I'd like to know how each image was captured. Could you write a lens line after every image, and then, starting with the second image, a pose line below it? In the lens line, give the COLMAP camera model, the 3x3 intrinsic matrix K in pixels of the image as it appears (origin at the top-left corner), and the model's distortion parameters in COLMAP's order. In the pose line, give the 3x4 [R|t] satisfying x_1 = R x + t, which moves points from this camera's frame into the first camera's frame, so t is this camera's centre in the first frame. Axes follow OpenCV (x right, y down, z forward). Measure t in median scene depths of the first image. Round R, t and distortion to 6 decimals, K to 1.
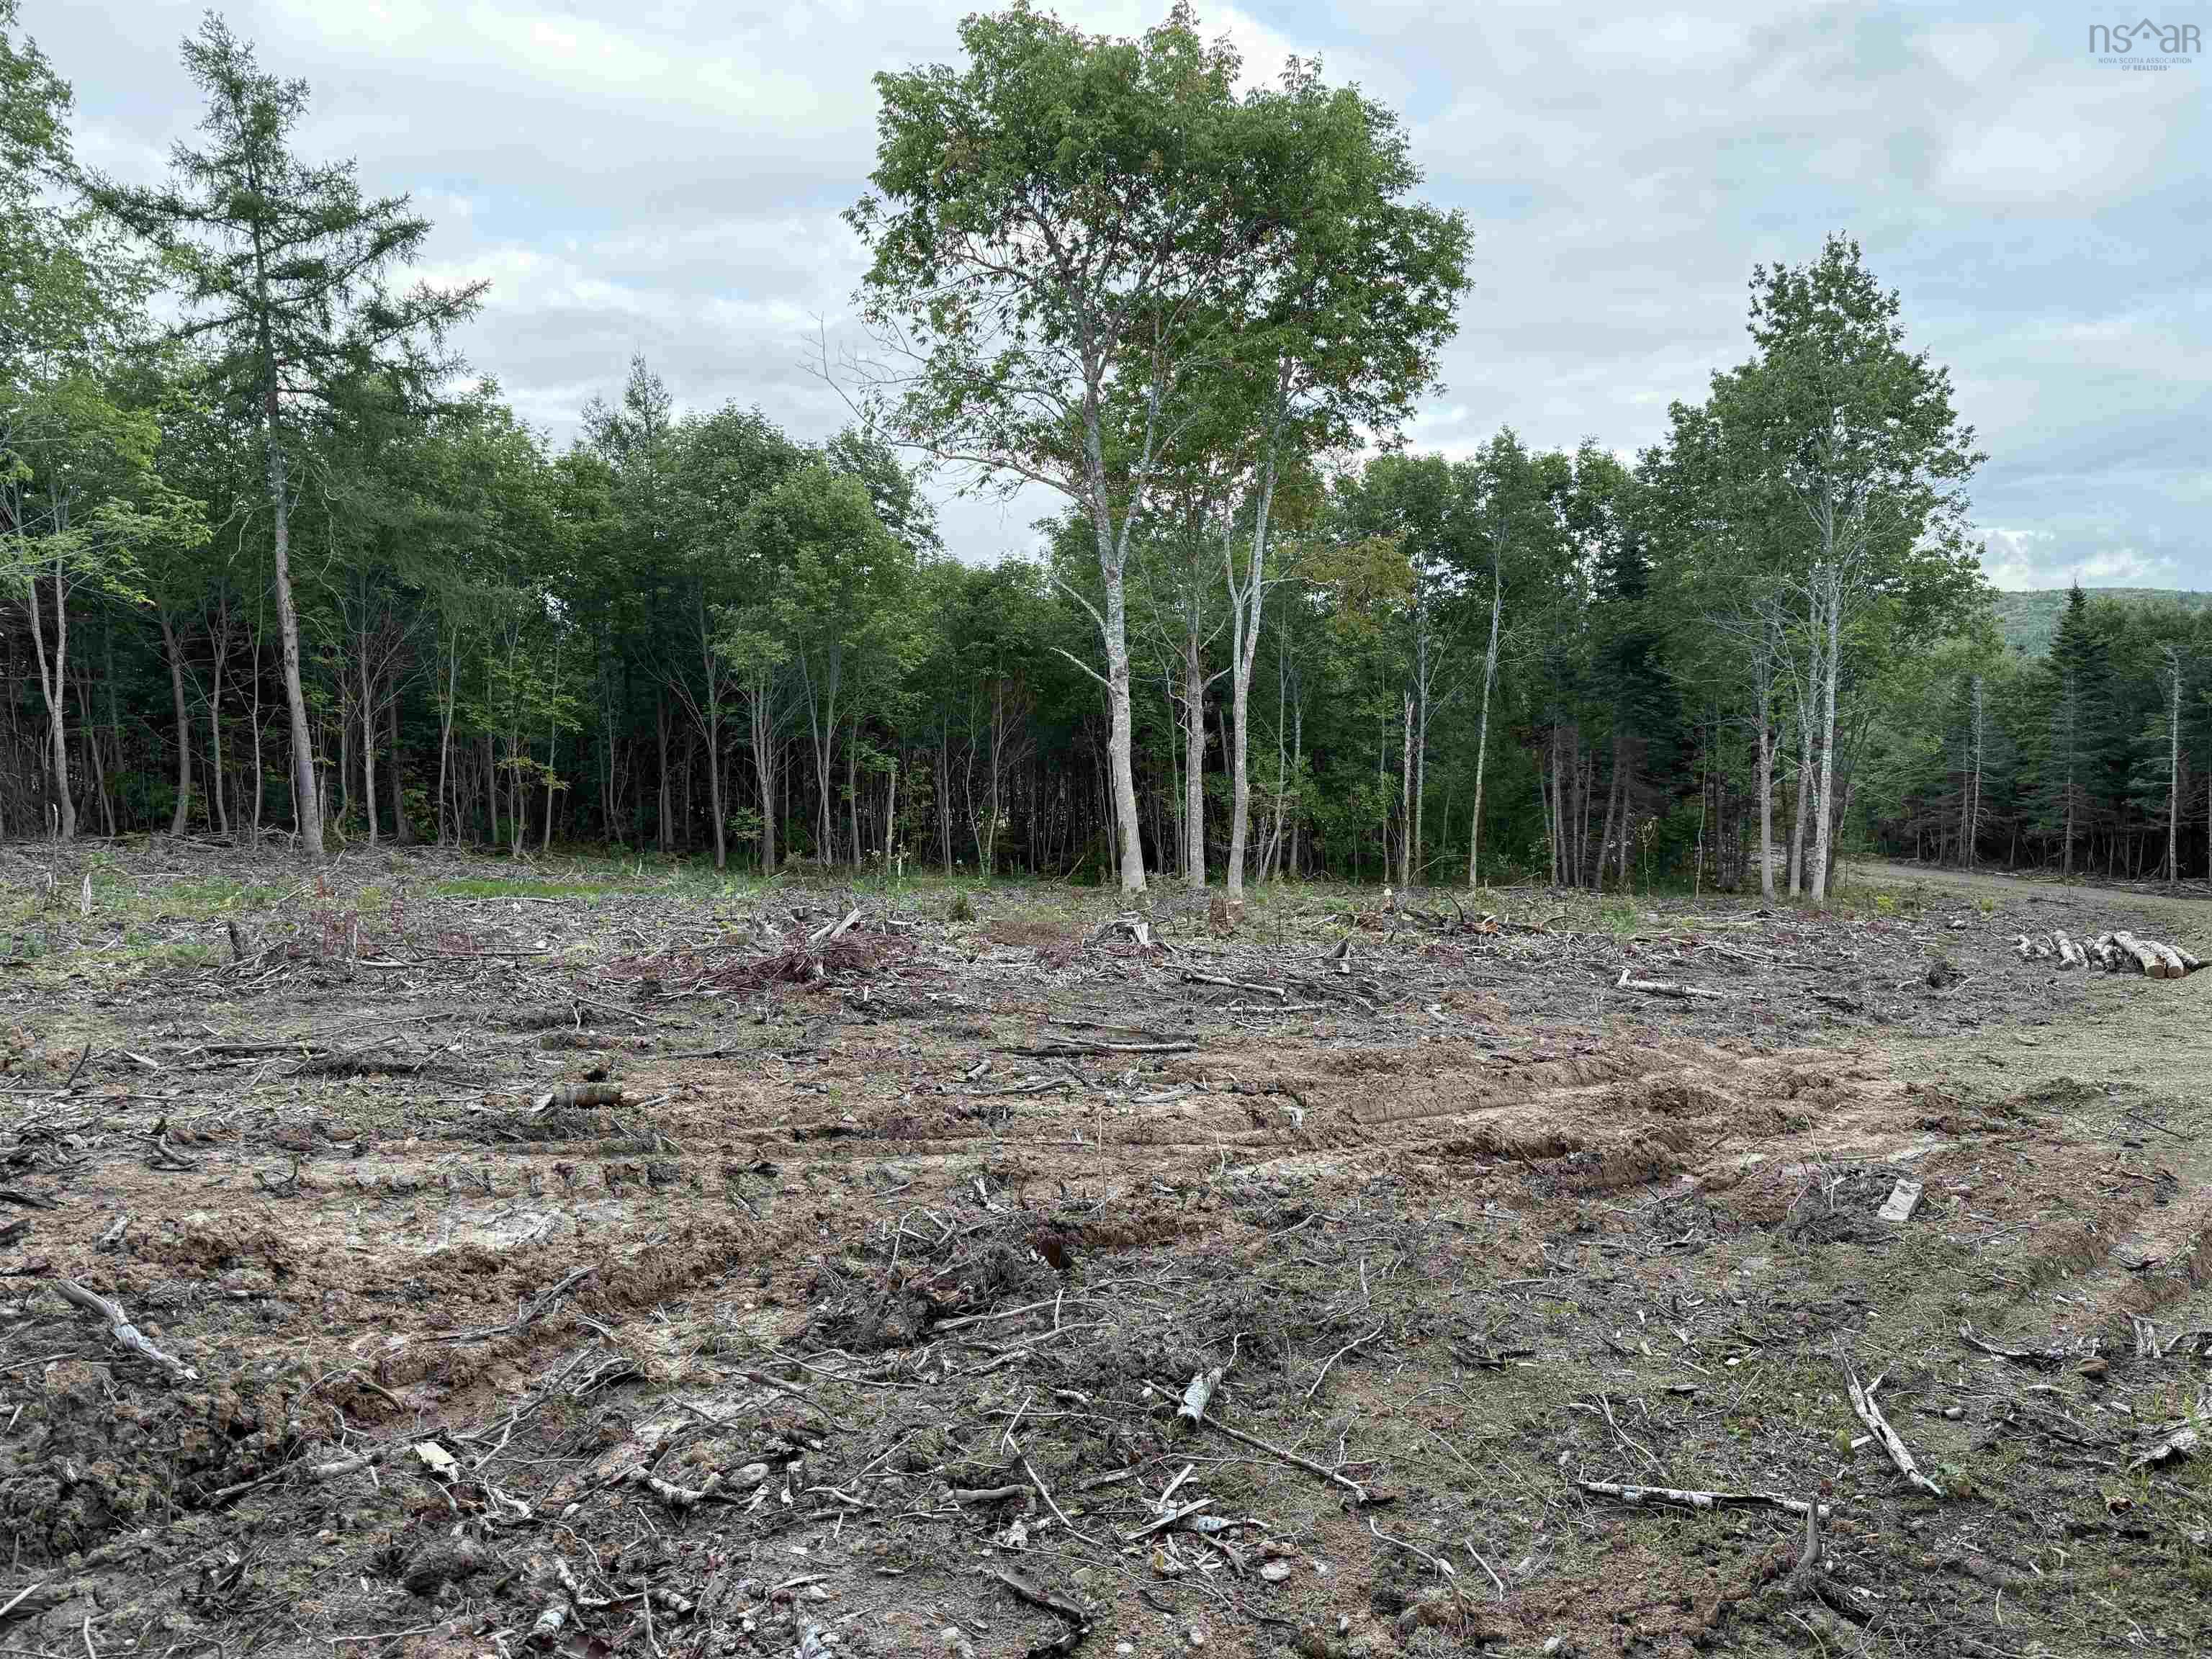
lens RADIAL K [[1547.5, 0, 1112.4], [0, 1547.5, 838.5], [0, 0, 1]] dist [0.067667, -0.085928]
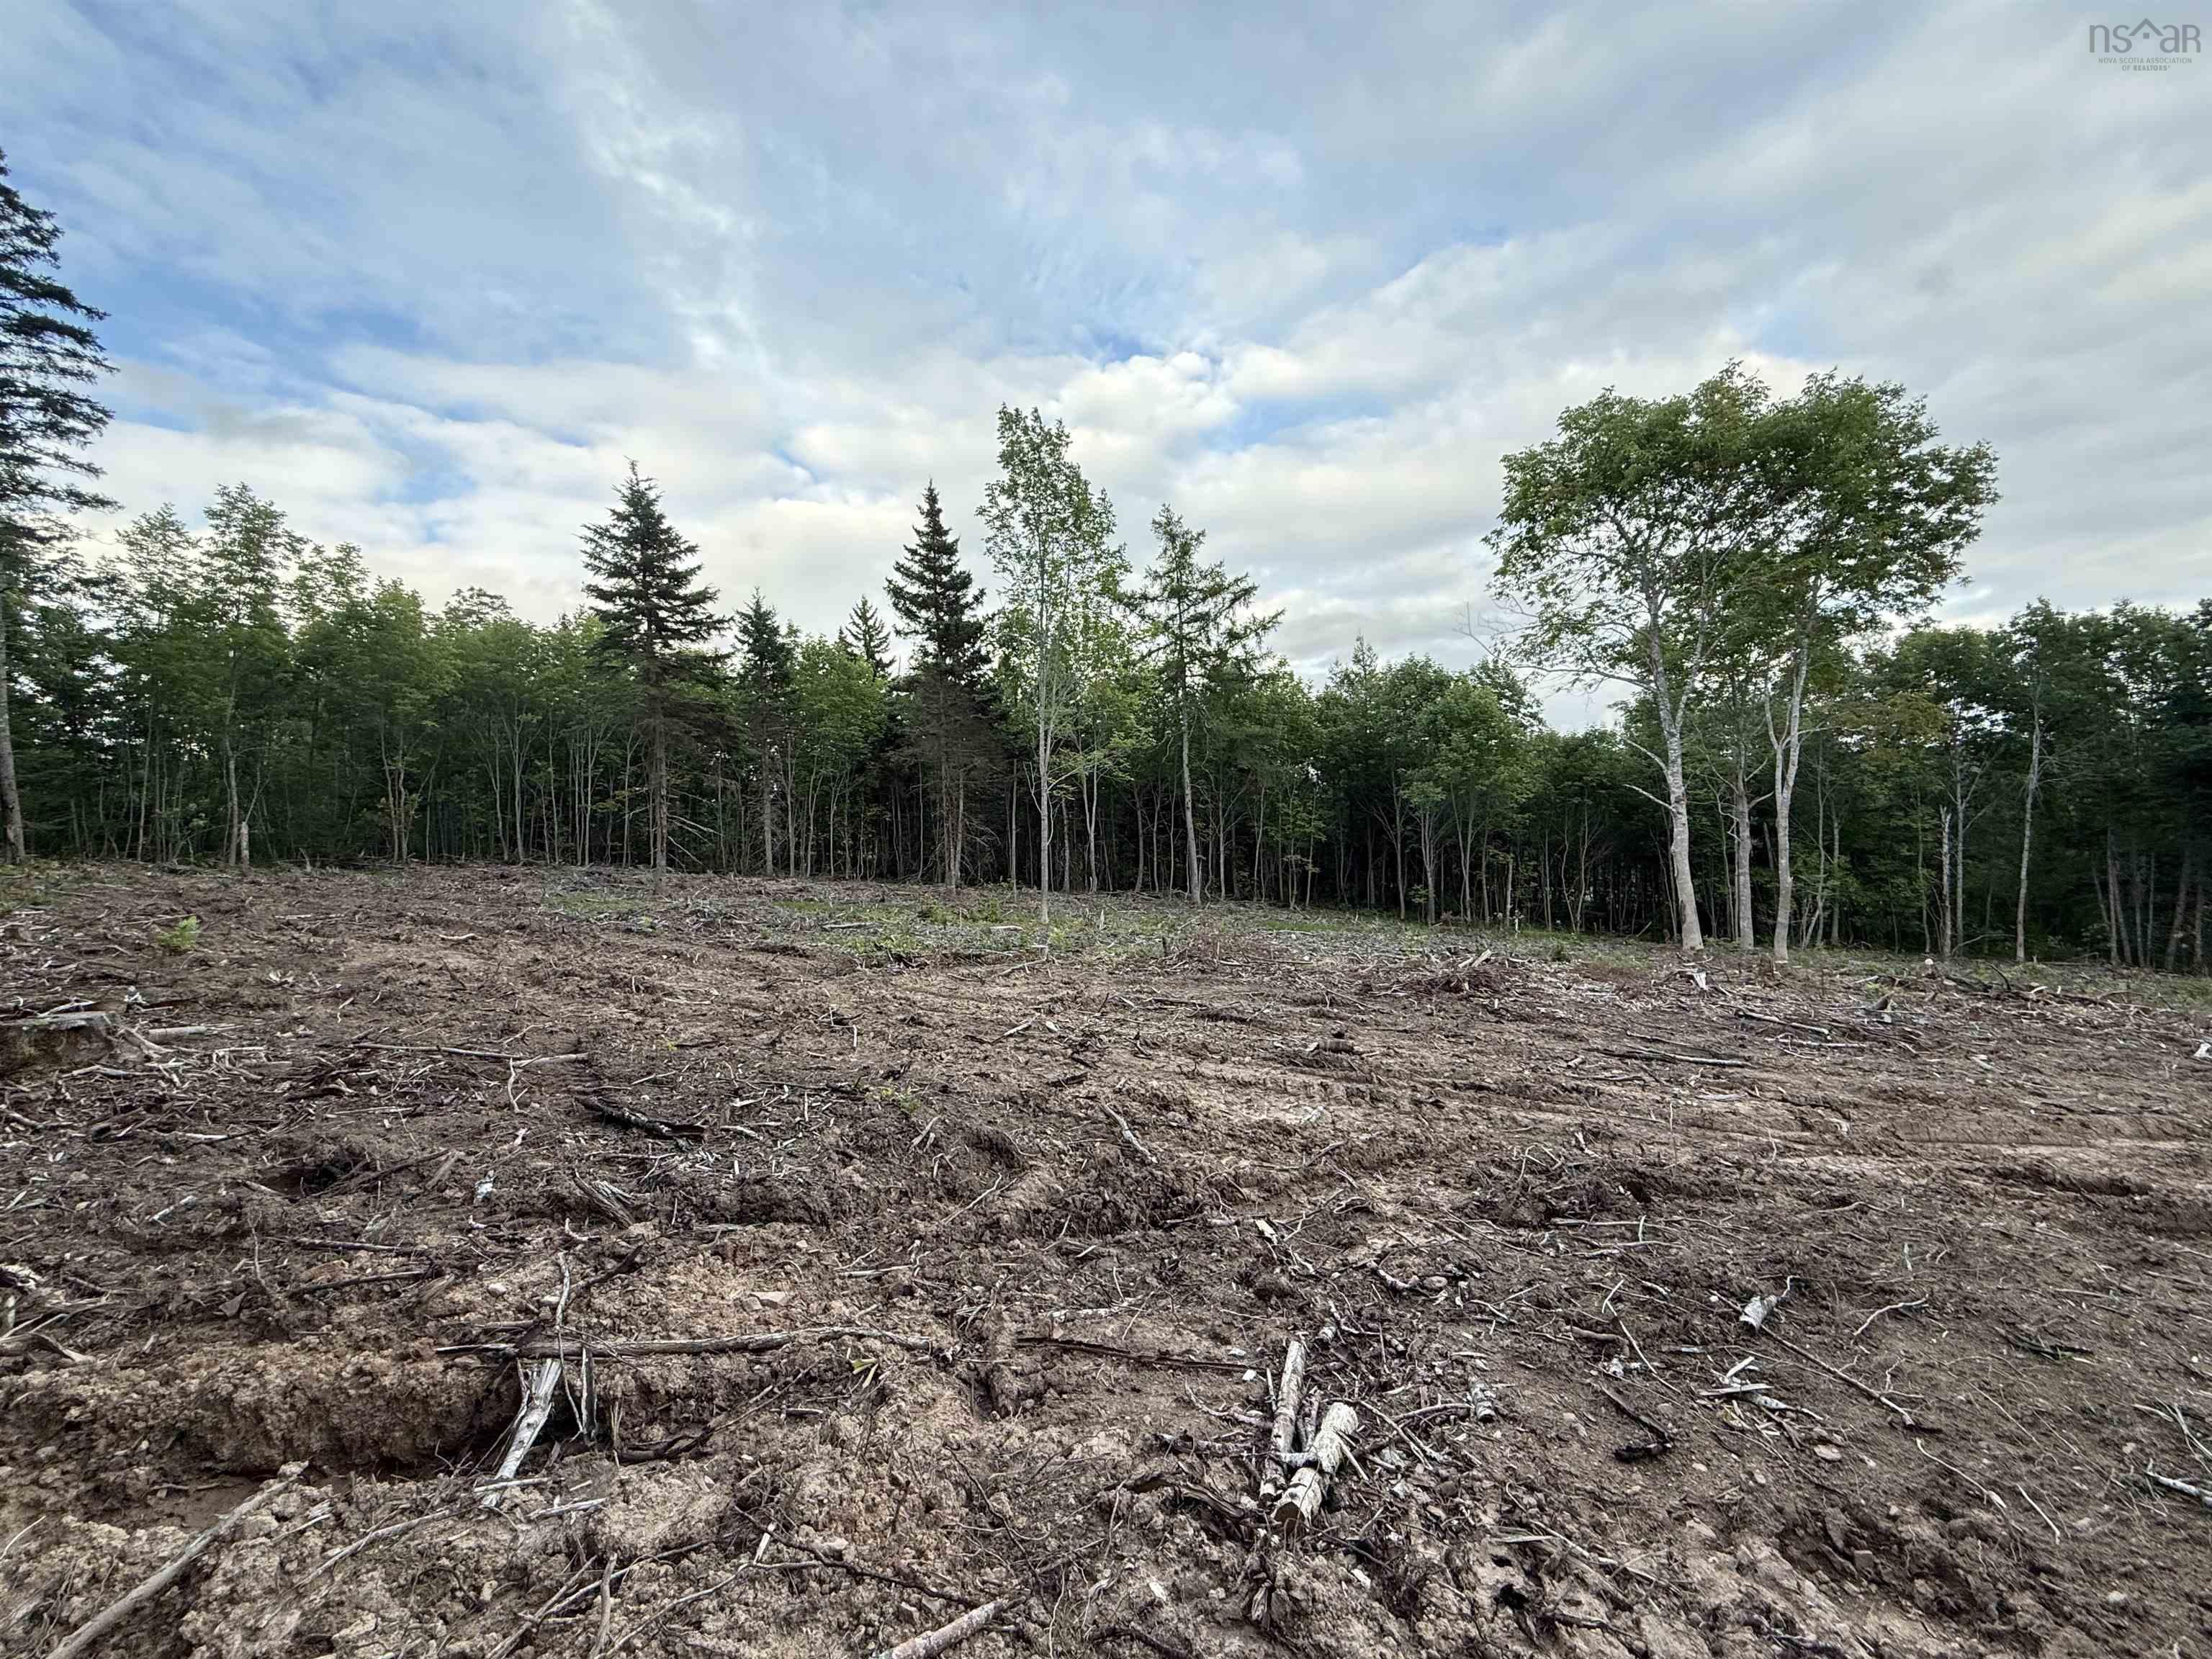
lens RADIAL K [[878.4, 0, 1101.2], [0, 878.4, 826.0], [0, 0, 1]] dist [0.001673, -0.000446]
pose [[0.838001, -0.013441, -0.545503, -0.001172], [-0.032364, 0.996712, -0.074276, -0.003902], [0.544708, 0.079898, 0.834811, -0.016058]]
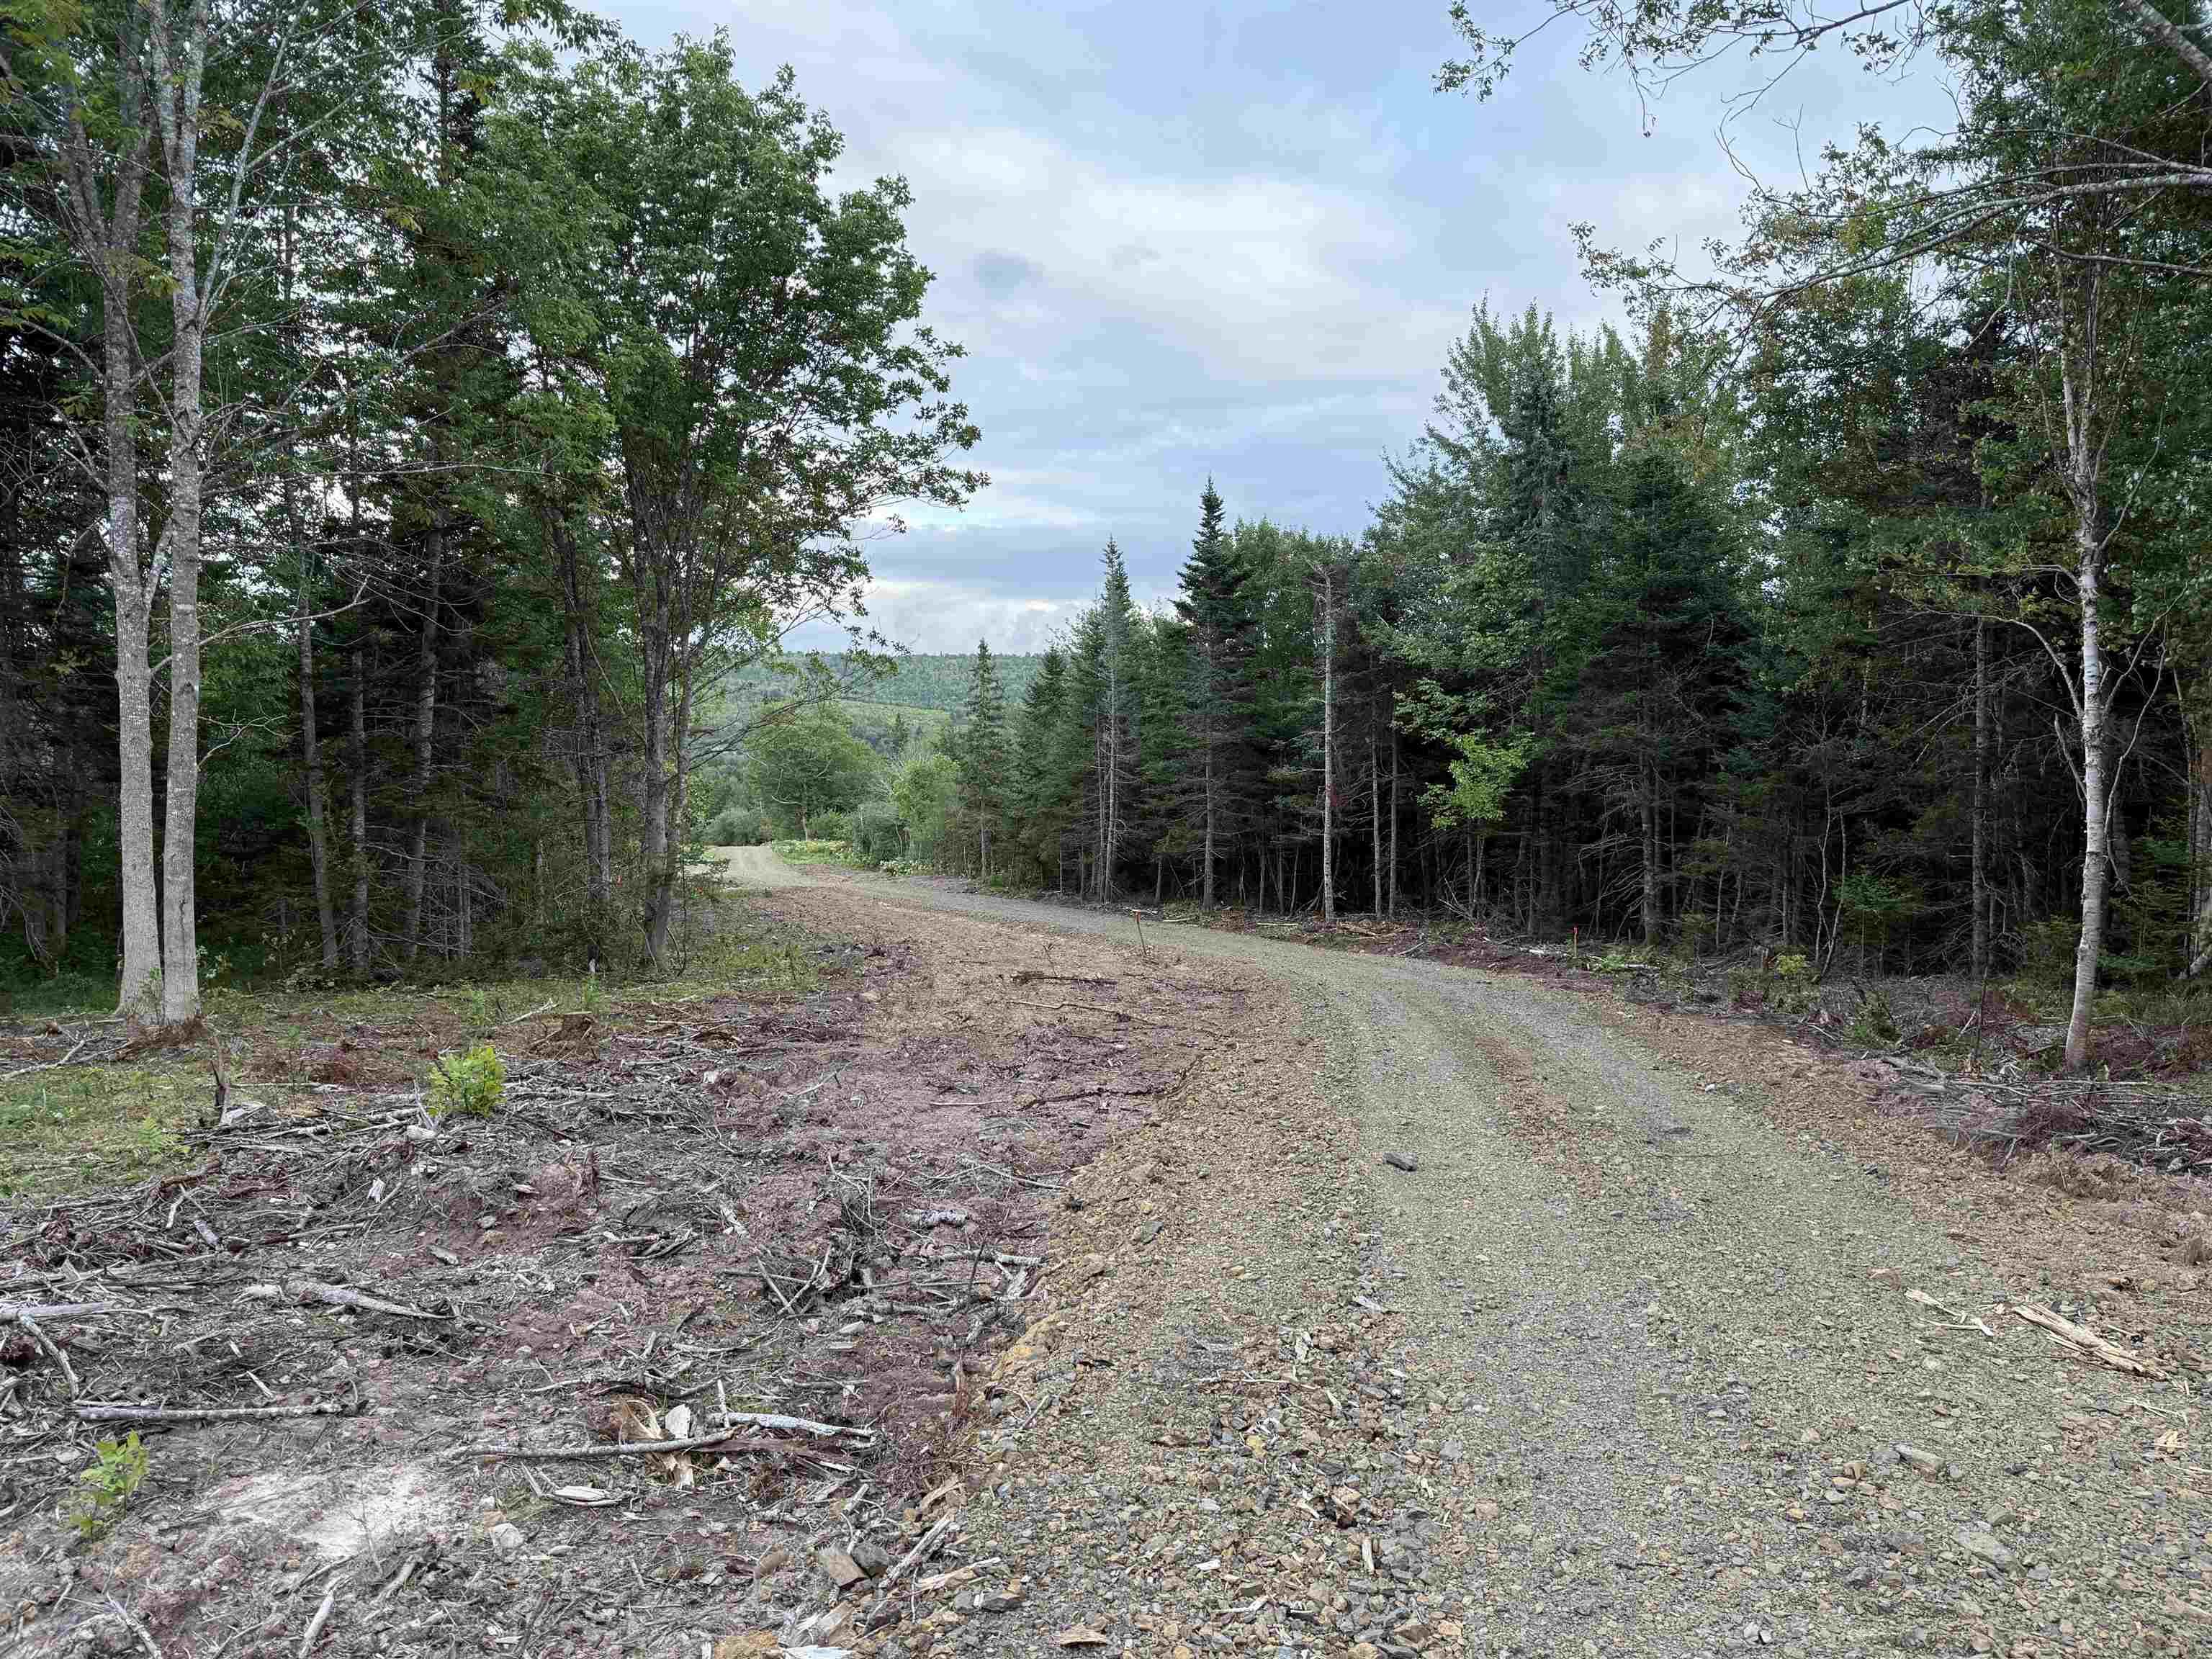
lens RADIAL K [[1547.5, 0, 1112.4], [0, 1547.5, 838.5], [0, 0, 1]] dist [0.067667, -0.085928]
pose [[0.905286, -0.015092, 0.424535, 3.493502], [0.023838, 0.999599, -0.015299, 0.010679], [-0.424133, 0.023970, 0.905282, 4.923074]]
